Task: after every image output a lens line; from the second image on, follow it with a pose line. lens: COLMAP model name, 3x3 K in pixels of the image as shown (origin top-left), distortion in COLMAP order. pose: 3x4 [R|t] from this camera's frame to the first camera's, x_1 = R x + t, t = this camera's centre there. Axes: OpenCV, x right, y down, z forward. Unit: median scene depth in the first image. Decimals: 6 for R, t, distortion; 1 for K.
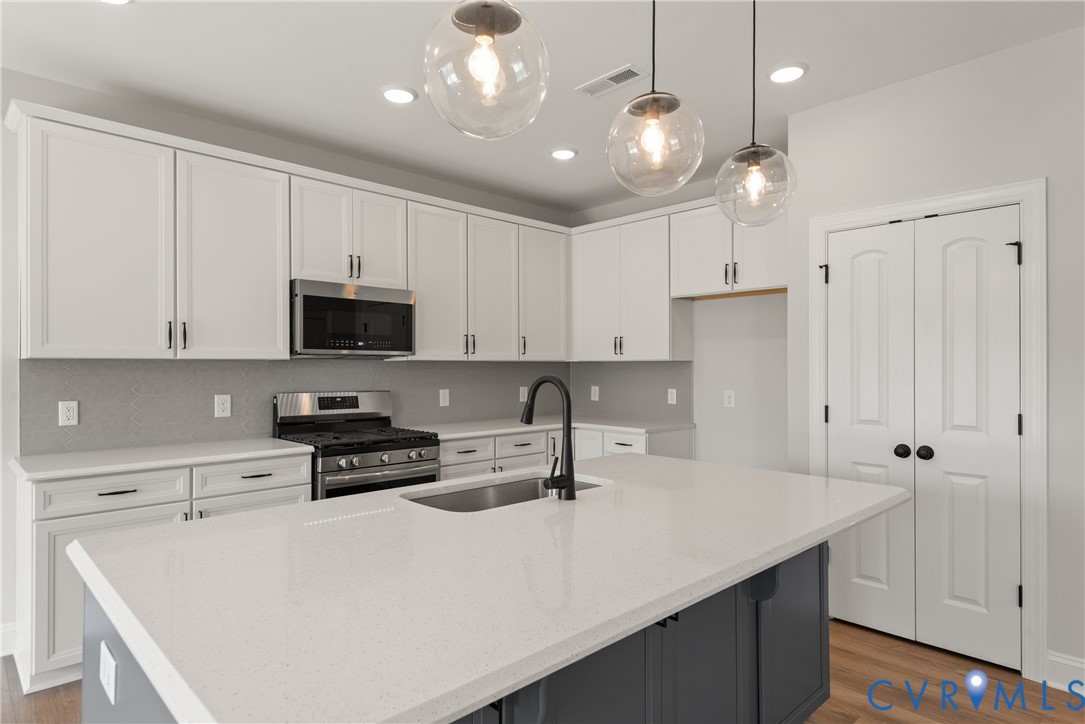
lens RADIAL K [[609.3, 0, 543.0], [0, 609.3, 362.7], [0, 0, 1]] dist [0.025466, -0.013902]
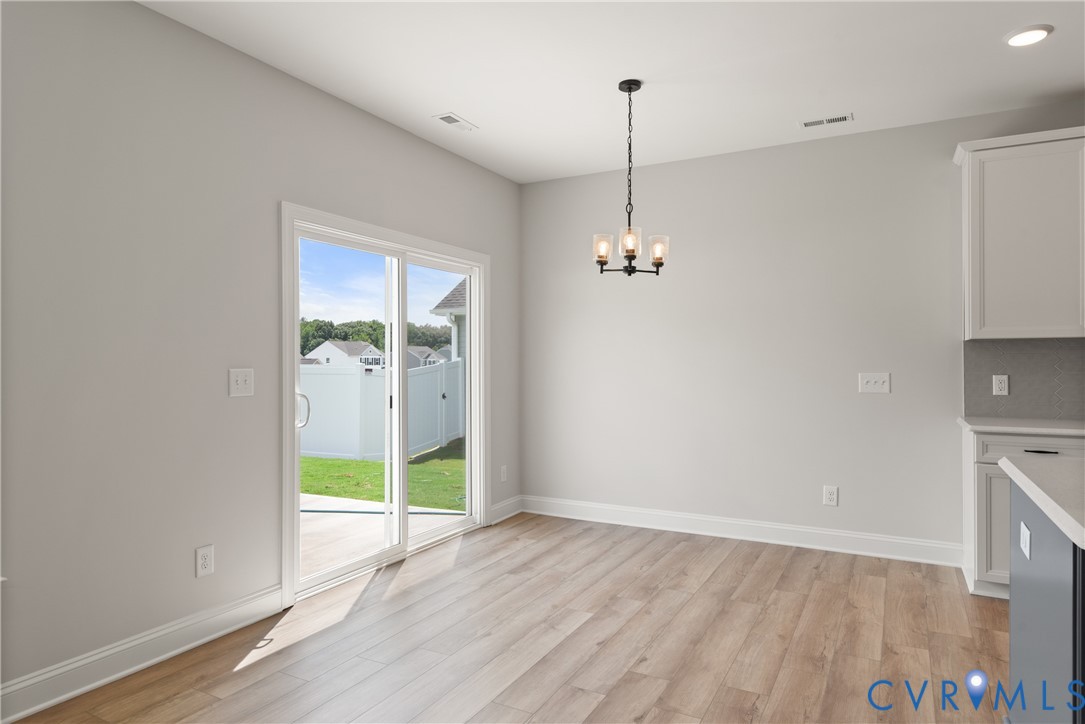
lens RADIAL K [[657.9, 0, 542.6], [0, 657.9, 361.2], [0, 0, 1]] dist [0.009346, 0.002503]
pose [[0.300455, 0.000740, -0.953796, 0.166092], [0.007239, 0.999969, 0.003056, 0.021446], [0.953769, -0.007823, 0.300440, -0.208307]]
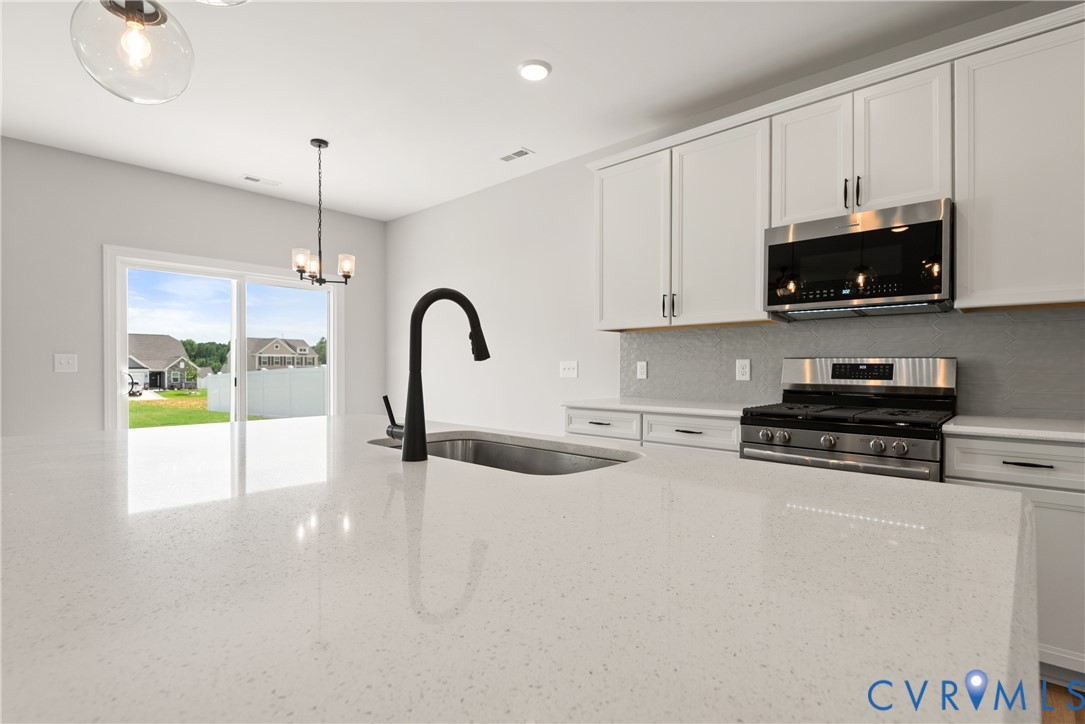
lens RADIAL K [[534.3, 0, 530.5], [0, 534.3, 367.9], [0, 0, 1]] dist [0.012929, -0.008773]
pose [[0.045667, 0.001384, -0.998956, 0.364149], [0.004092, 0.999990, 0.001572, 0.063512], [0.998948, -0.004160, 0.045661, 0.592369]]
